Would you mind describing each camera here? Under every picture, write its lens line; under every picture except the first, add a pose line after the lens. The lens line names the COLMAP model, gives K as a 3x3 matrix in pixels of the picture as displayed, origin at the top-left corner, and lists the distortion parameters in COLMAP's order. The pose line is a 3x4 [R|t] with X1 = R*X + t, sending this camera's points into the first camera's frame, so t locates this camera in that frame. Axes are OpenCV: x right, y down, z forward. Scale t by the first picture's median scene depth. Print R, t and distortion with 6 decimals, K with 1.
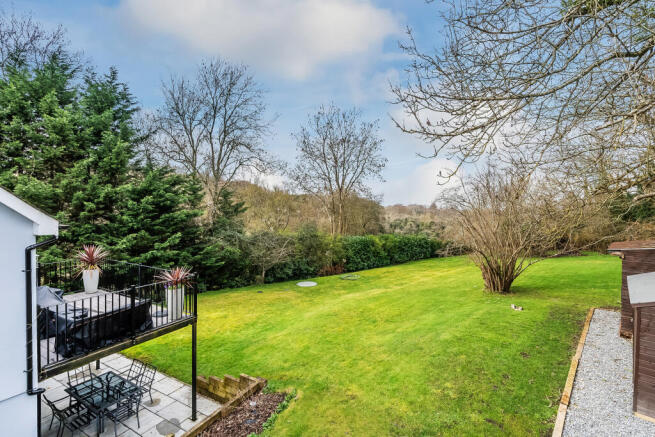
lens RADIAL K [[288.1, 0, 325.0], [0, 288.1, 220.1], [0, 0, 1]] dist [0.000176, -0.000850]
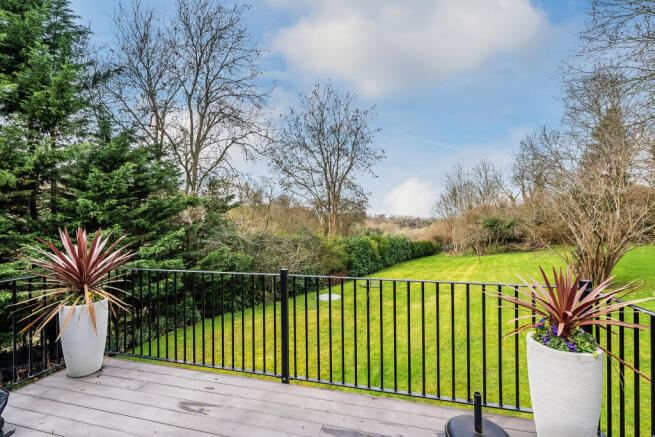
lens RADIAL K [[288.1, 0, 324.2], [0, 288.1, 222.4], [0, 0, 1]] dist [0.000176, -0.000850]
pose [[0.975327, -0.024899, 0.219355, -0.233026], [0.030541, 0.999283, -0.022365, 0.036085], [-0.218641, 0.028513, 0.975389, 0.235121]]
